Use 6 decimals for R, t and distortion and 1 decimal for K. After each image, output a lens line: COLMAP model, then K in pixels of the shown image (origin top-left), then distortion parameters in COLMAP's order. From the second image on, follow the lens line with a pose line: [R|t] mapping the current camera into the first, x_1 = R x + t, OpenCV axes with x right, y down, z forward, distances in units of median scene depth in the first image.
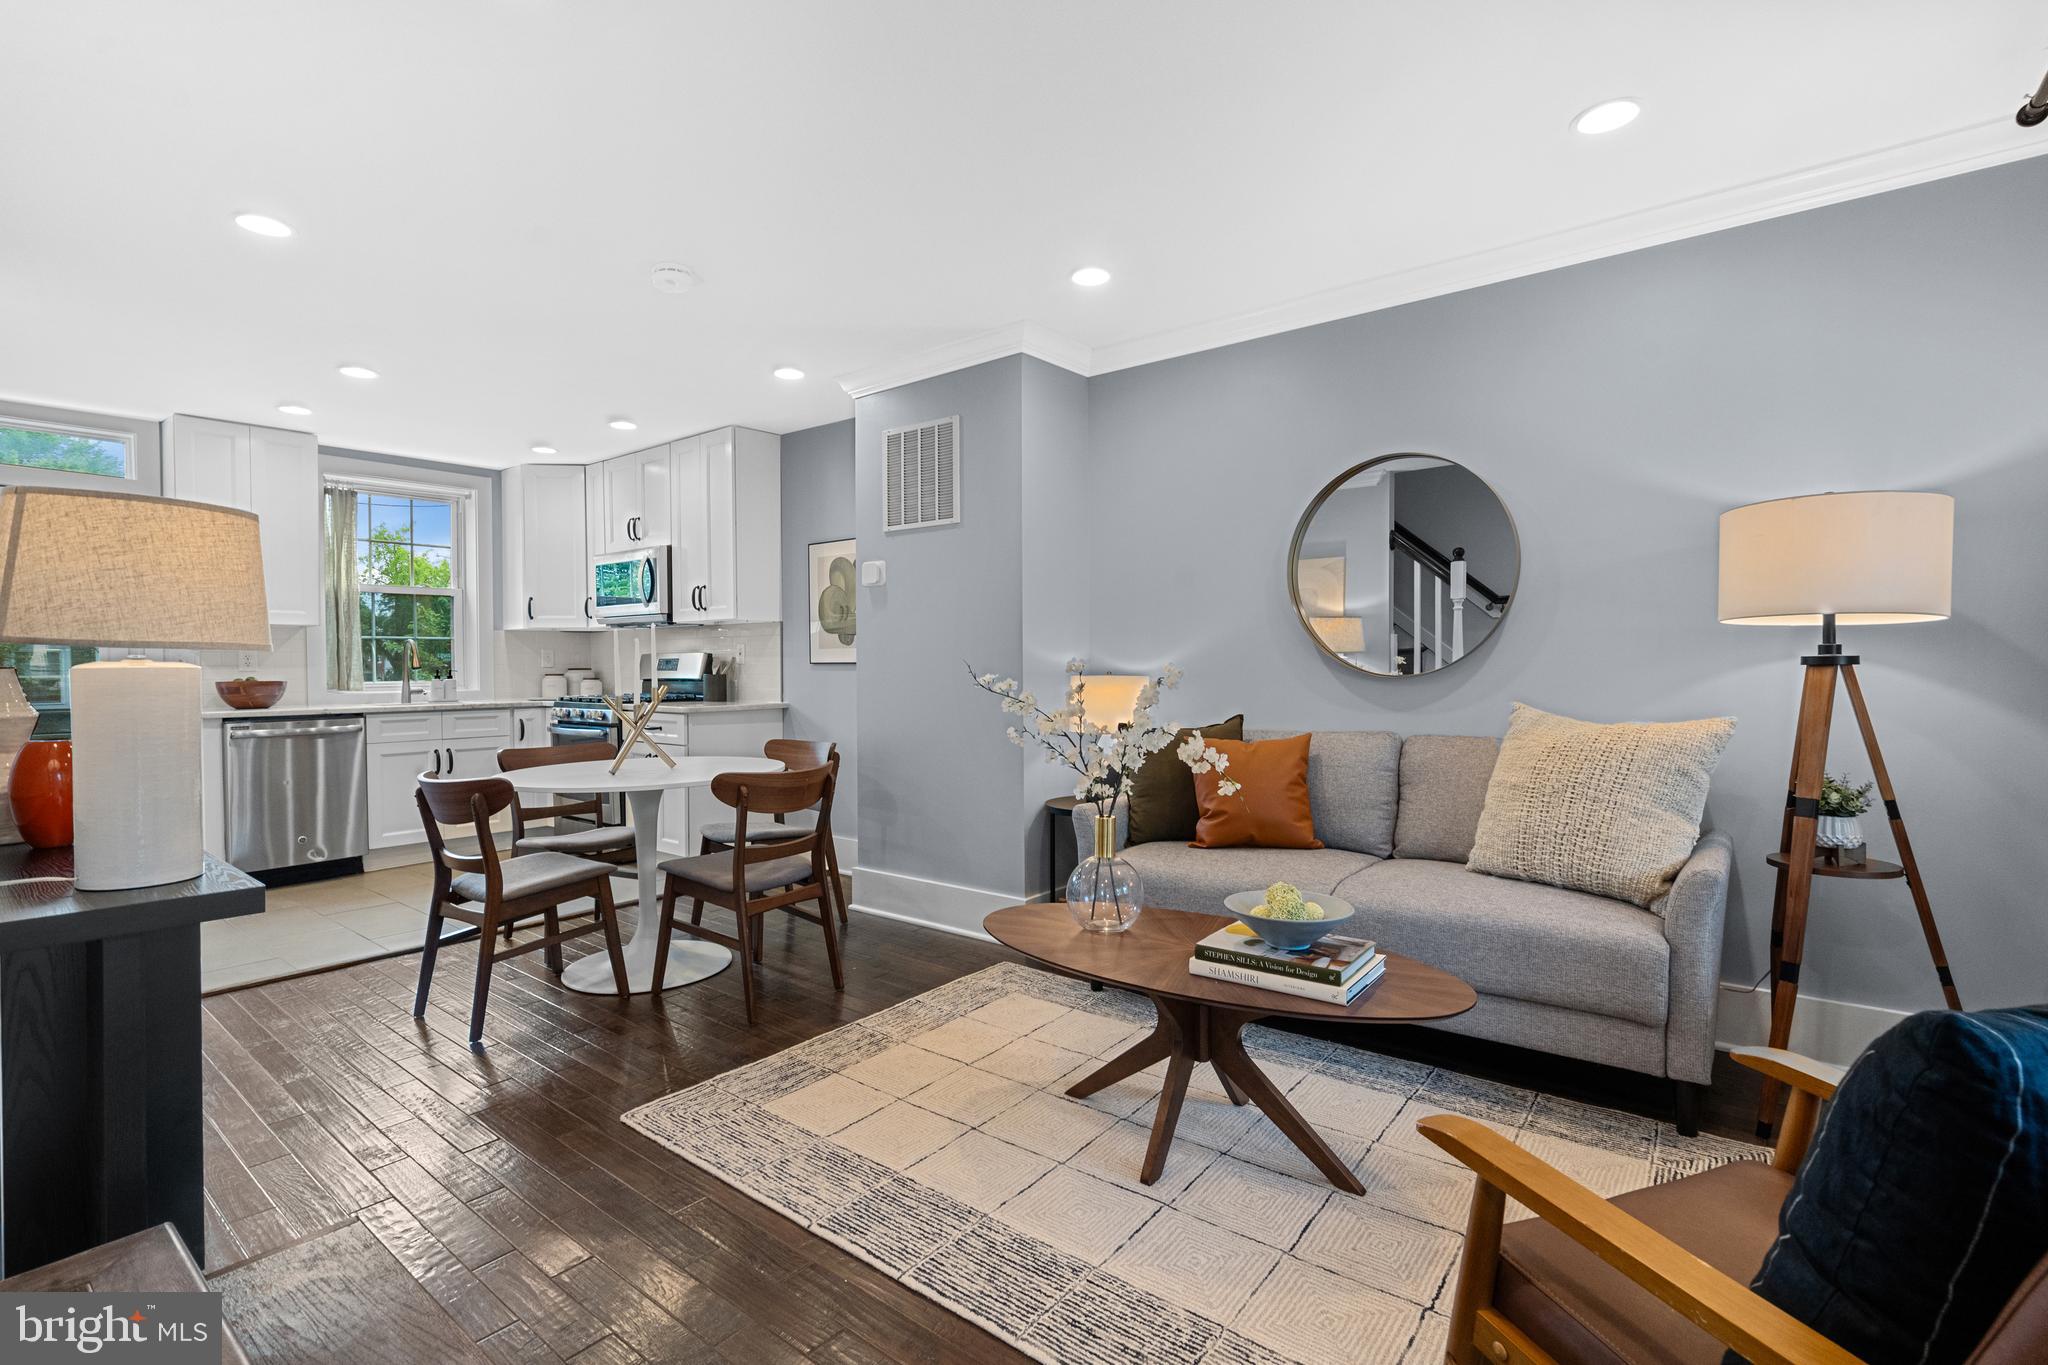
lens RADIAL K [[937.0, 0, 1023.3], [0, 937.0, 677.0], [0, 0, 1]] dist [-0.008799, 0.004023]
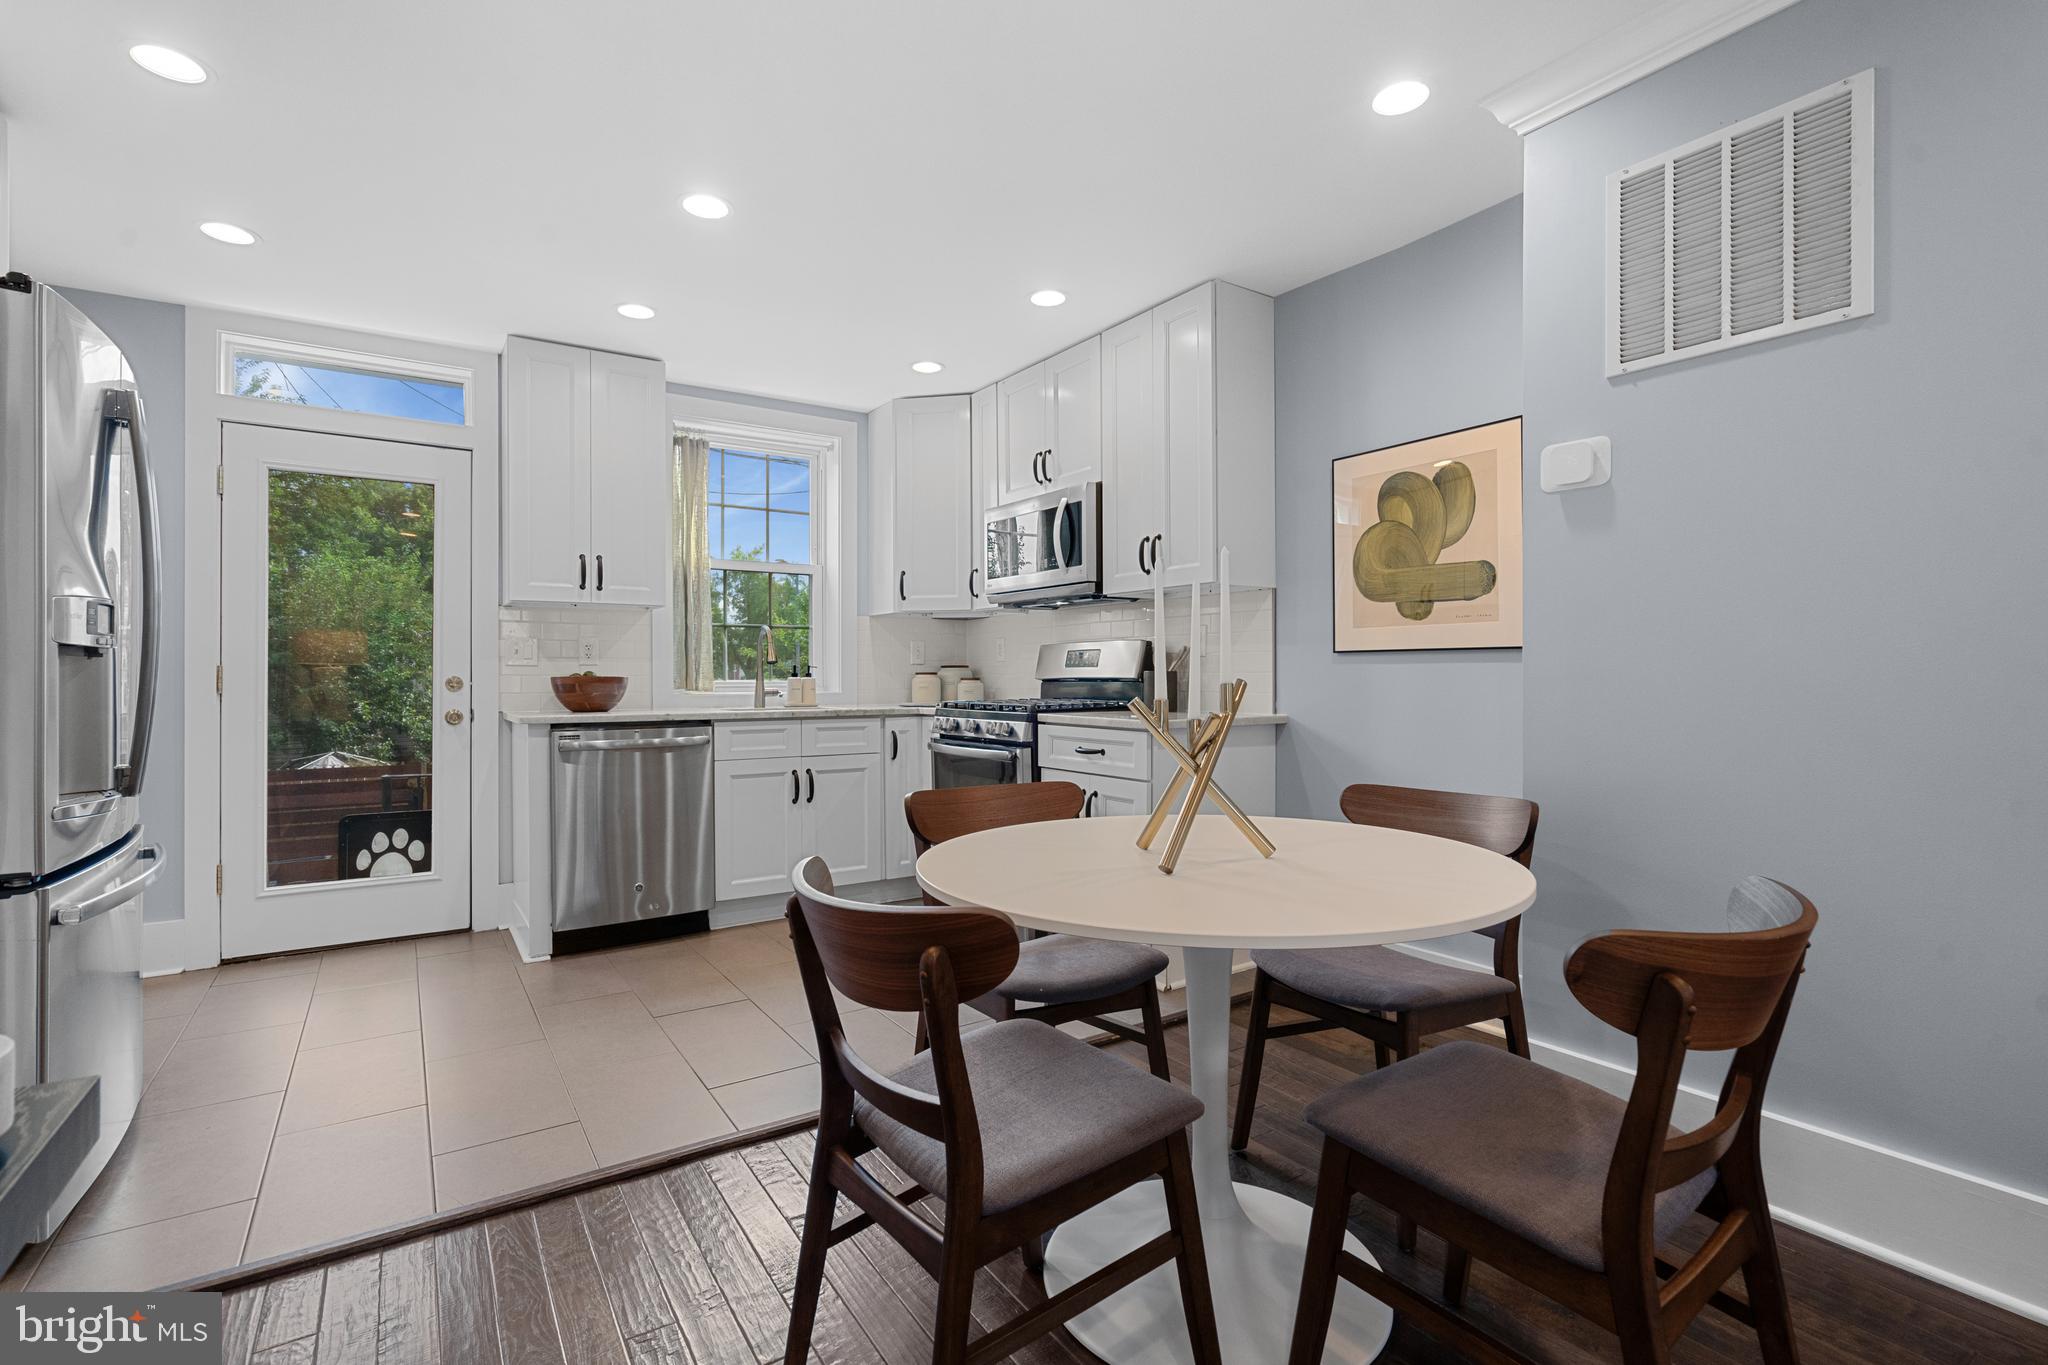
lens RADIAL K [[937.0, 0, 1024.2], [0, 937.0, 677.2], [0, 0, 1]] dist [-0.008799, 0.004023]
pose [[0.954146, 0.004622, -0.299307, -0.230038], [-0.007780, 0.999926, -0.009359, 0.009003], [0.299242, 0.011259, 0.954111, 0.340291]]
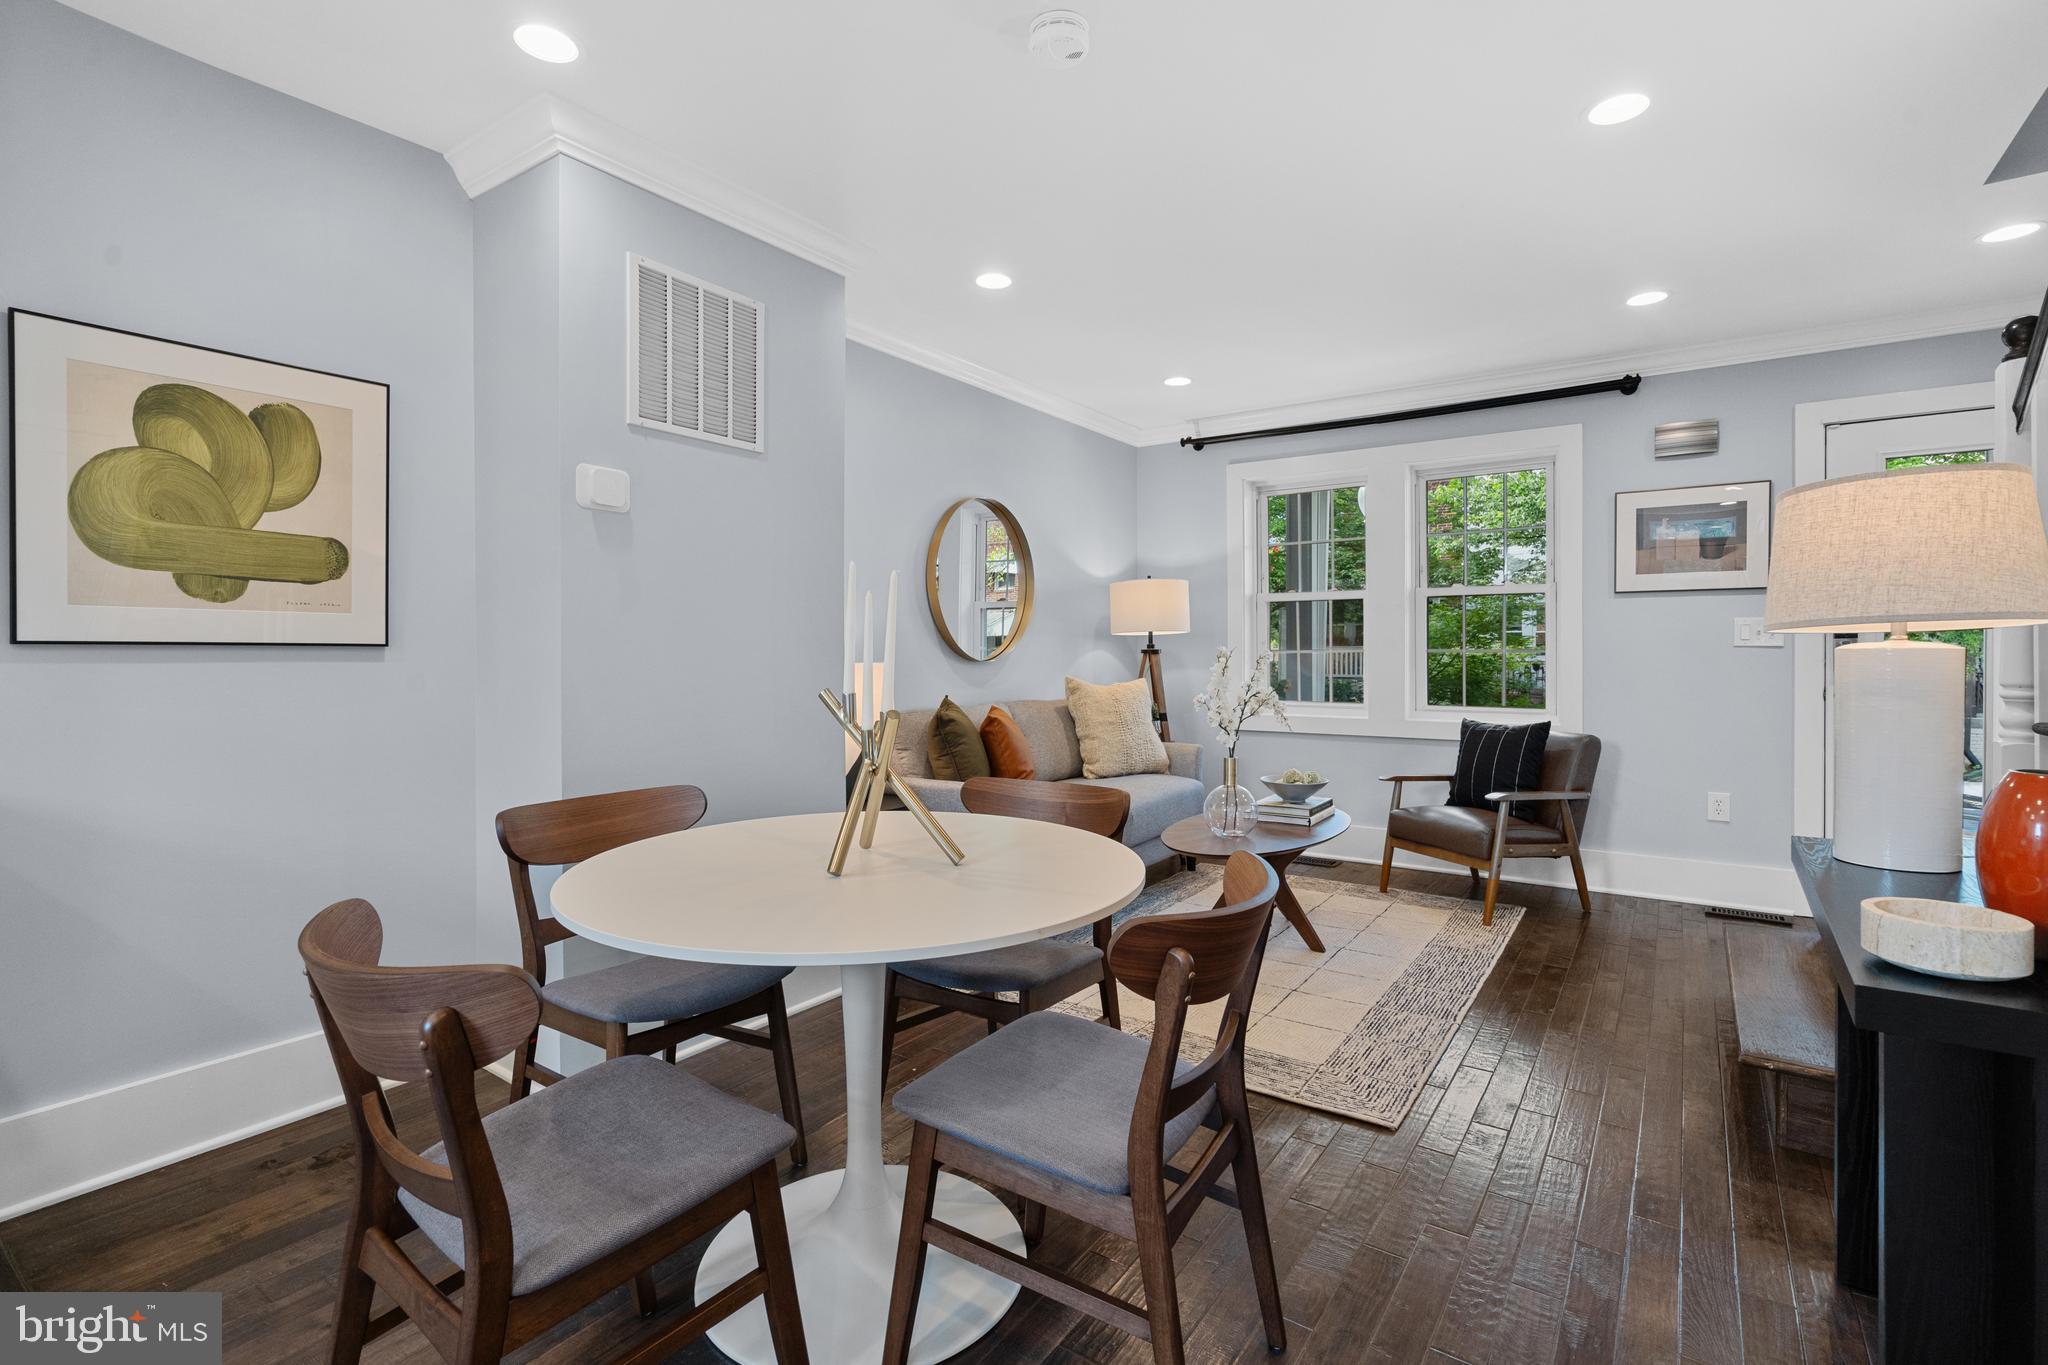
lens RADIAL K [[937.0, 0, 1013.4], [0, 937.0, 668.3], [0, 0, 1]] dist [-0.008799, 0.004023]
pose [[-0.055979, -0.011337, 0.998368, -0.583170], [0.012042, 0.999855, 0.012029, -0.004274], [-0.998359, 0.012696, -0.055835, 0.620127]]
